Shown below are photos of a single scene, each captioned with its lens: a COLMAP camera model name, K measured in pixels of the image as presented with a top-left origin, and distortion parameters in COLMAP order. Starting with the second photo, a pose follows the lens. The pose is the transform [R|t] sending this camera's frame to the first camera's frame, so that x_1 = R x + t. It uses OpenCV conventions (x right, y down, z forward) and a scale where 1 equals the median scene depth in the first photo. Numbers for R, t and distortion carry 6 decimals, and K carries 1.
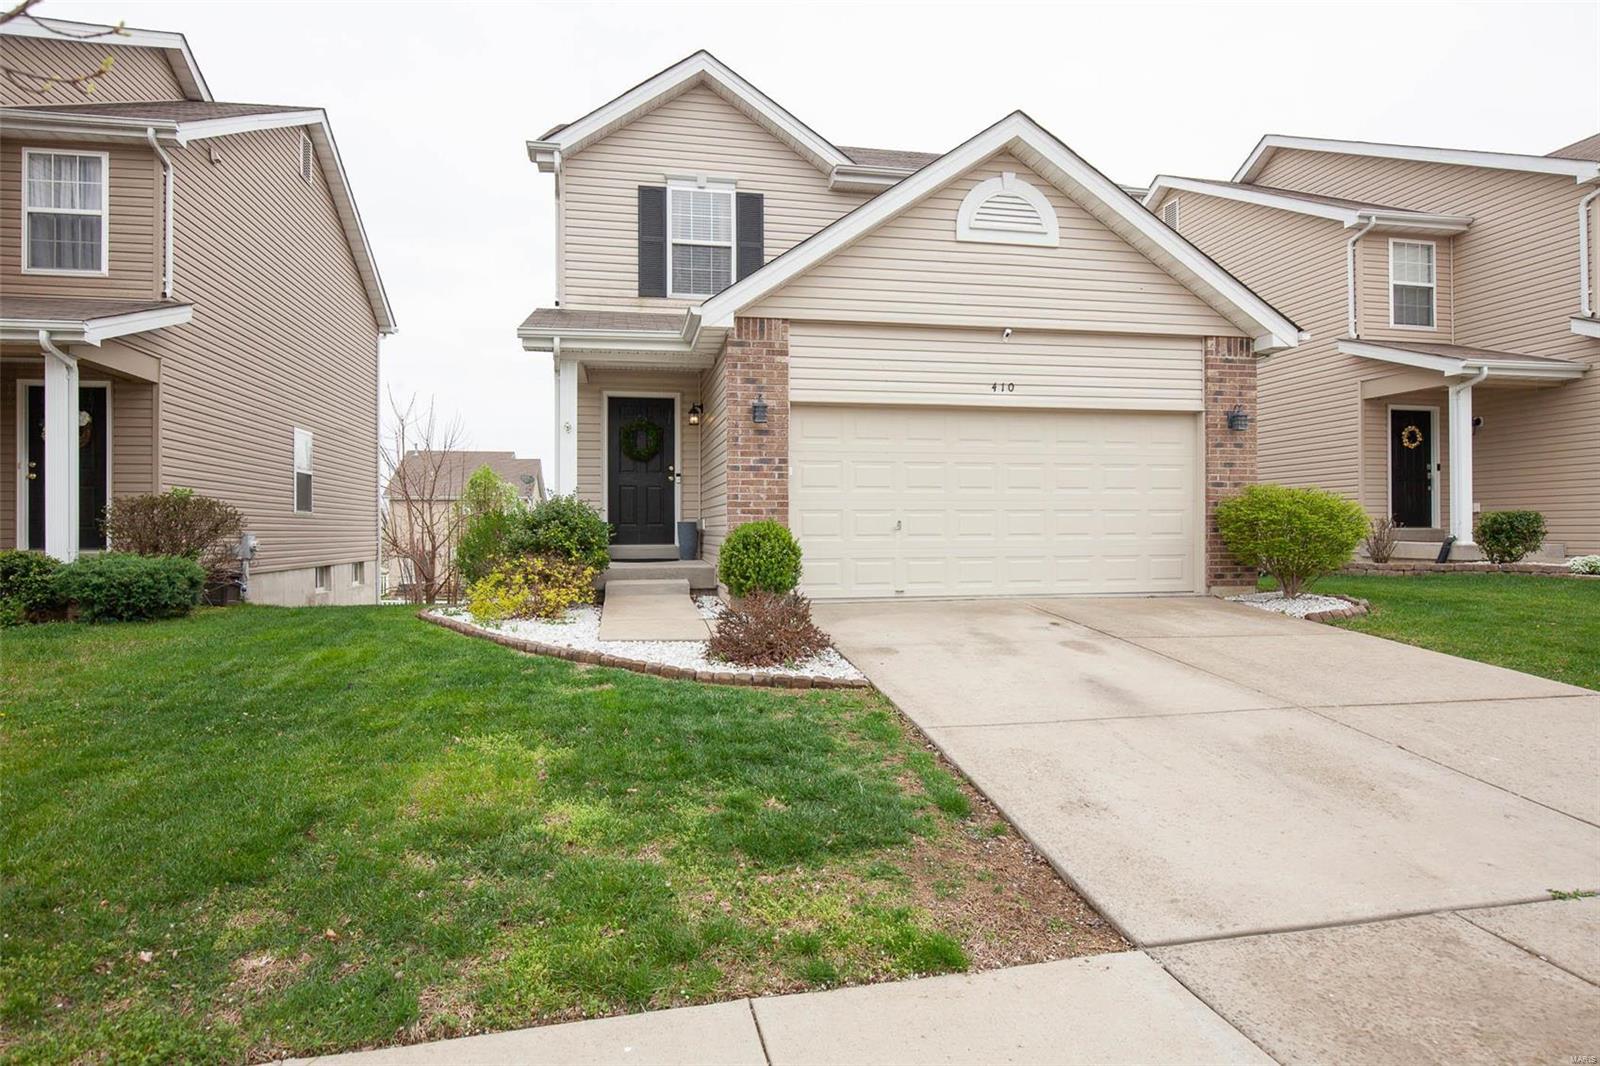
lens RADIAL K [[884.3, 0, 813.8], [0, 884.3, 531.1], [0, 0, 1]] dist [-0.022594, 0.005644]
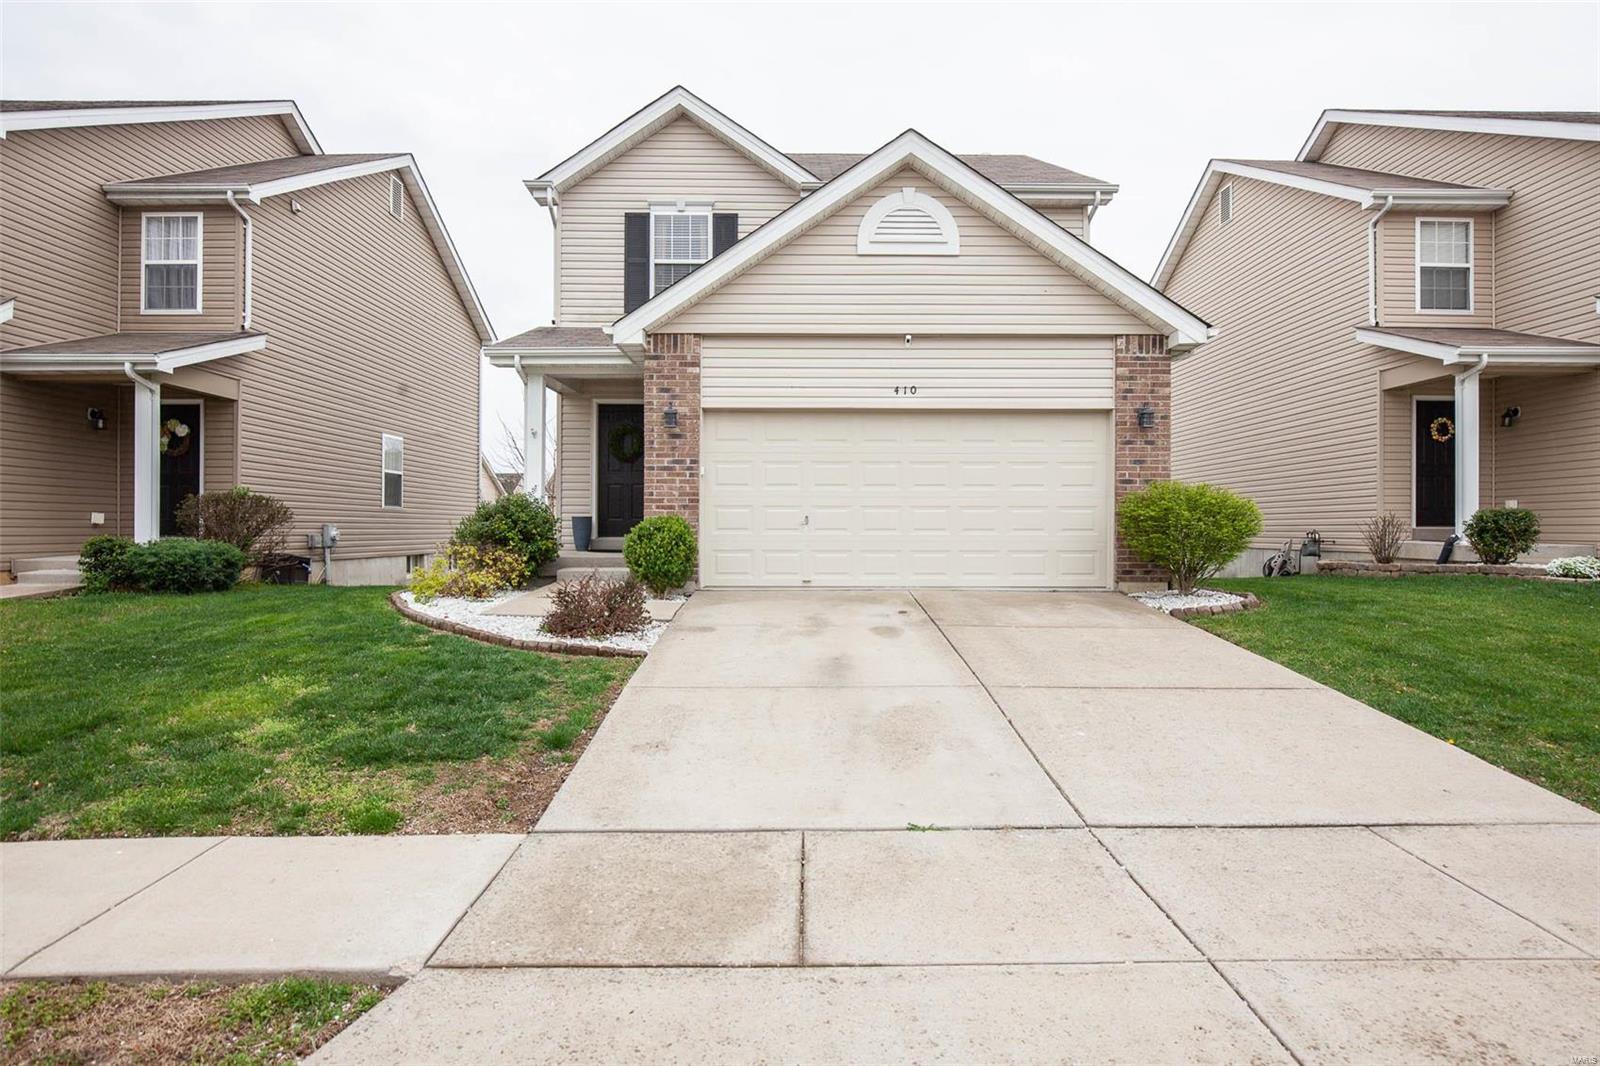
lens RADIAL K [[884.3, 0, 792.6], [0, 884.3, 529.1], [0, 0, 1]] dist [-0.022594, 0.005644]
pose [[0.982932, 0.007123, -0.183833, 0.267158], [-0.006925, 0.999975, 0.001722, 0.002480], [0.183841, -0.000419, 0.982956, -0.063194]]
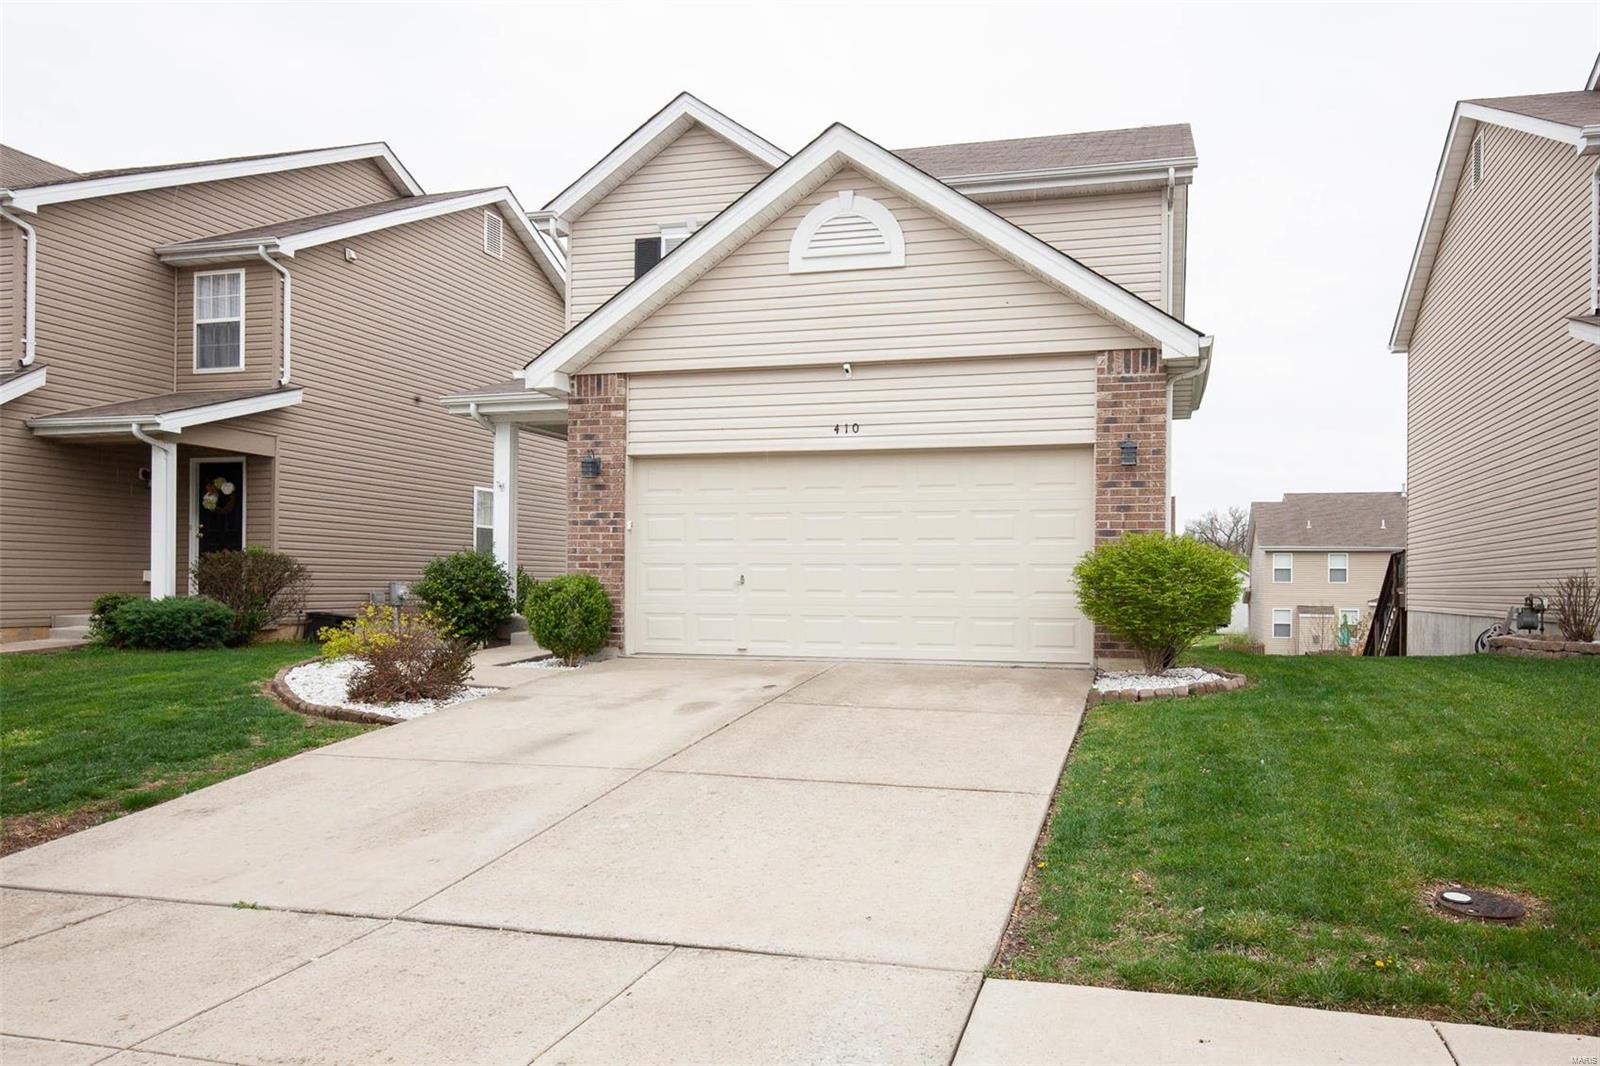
lens RADIAL K [[1036.5, 0, 837.1], [0, 1036.5, 589.1], [0, 0, 1]] dist [-0.007221, 0.004089]
pose [[0.911905, 0.011612, -0.410237, 0.620592], [-0.010545, 0.999933, 0.004863, -0.003063], [0.410266, -0.000109, 0.911966, 0.024691]]
